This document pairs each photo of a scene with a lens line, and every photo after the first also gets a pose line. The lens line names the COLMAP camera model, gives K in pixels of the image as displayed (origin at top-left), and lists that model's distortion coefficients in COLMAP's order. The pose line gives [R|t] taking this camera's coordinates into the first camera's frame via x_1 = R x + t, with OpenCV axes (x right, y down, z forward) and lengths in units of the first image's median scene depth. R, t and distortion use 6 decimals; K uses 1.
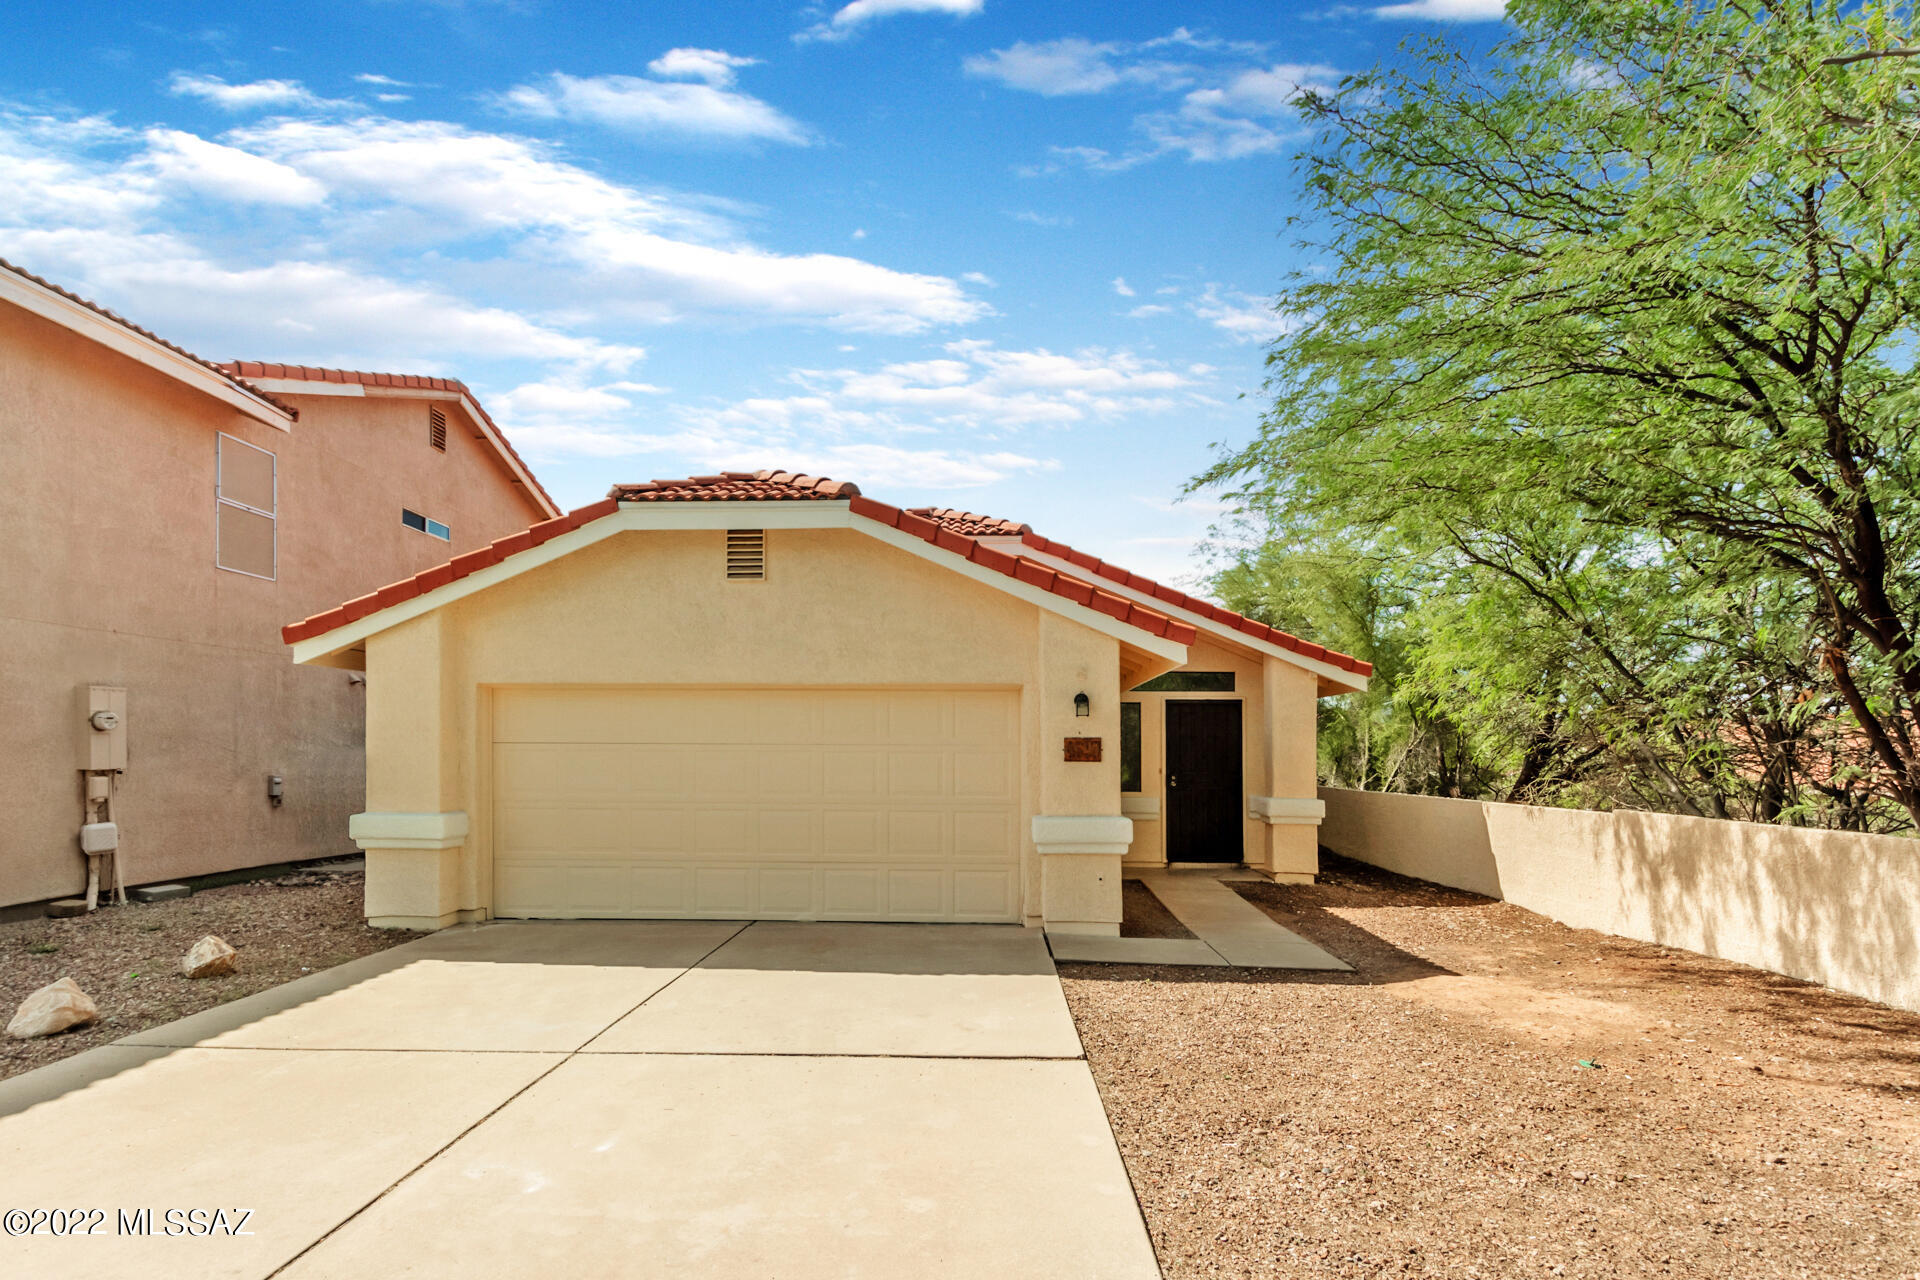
lens RADIAL K [[952.6, 0, 970.6], [0, 952.6, 728.9], [0, 0, 1]] dist [0.015878, -0.008084]
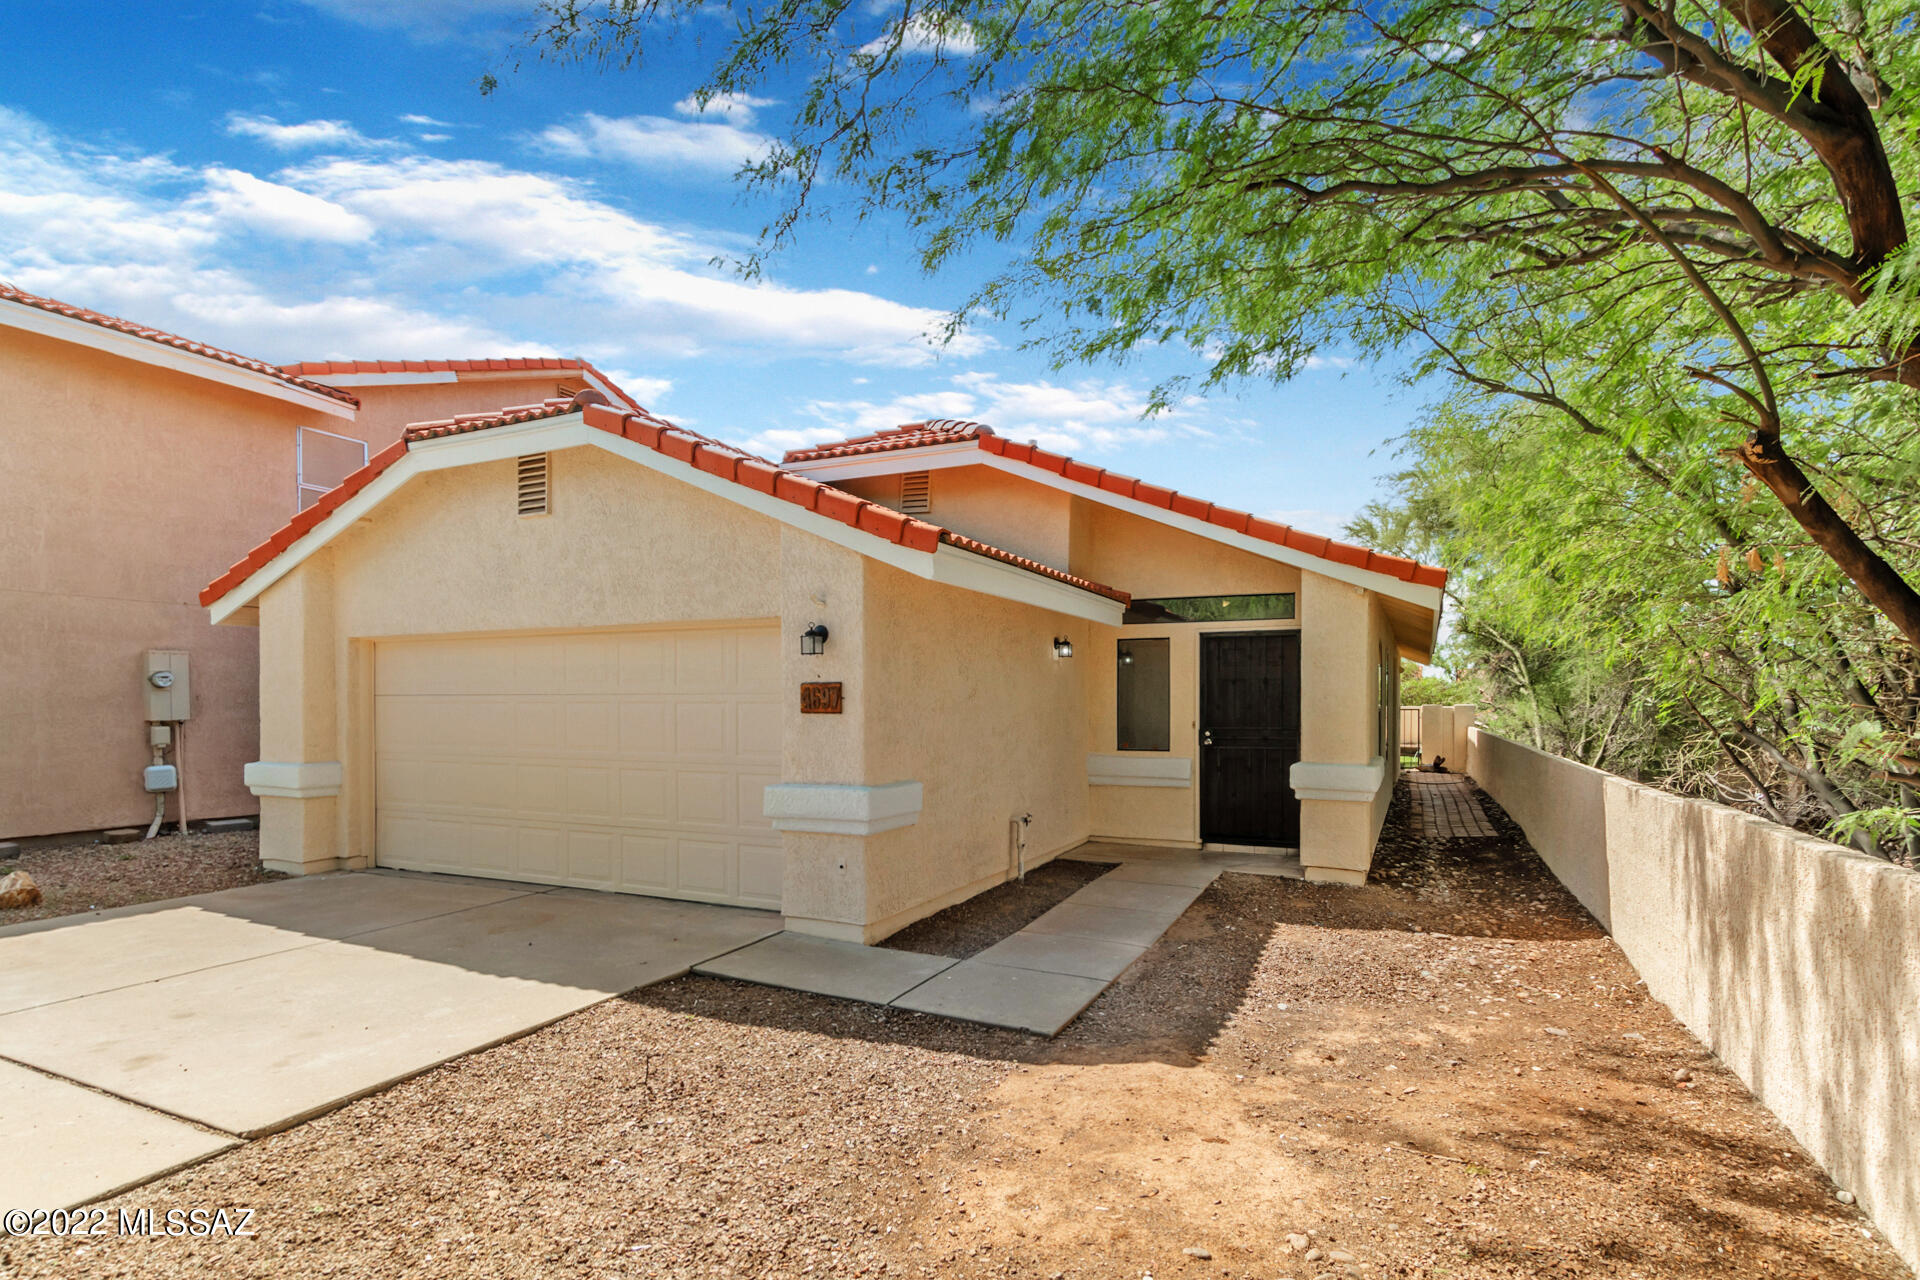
lens RADIAL K [[952.6, 0, 968.8], [0, 952.6, 698.2], [0, 0, 1]] dist [0.015878, -0.008084]
pose [[0.918800, -0.006763, -0.394666, 0.506556], [0.014366, 0.999764, 0.016312, 0.010266], [0.394463, -0.020657, 0.918680, 0.320402]]
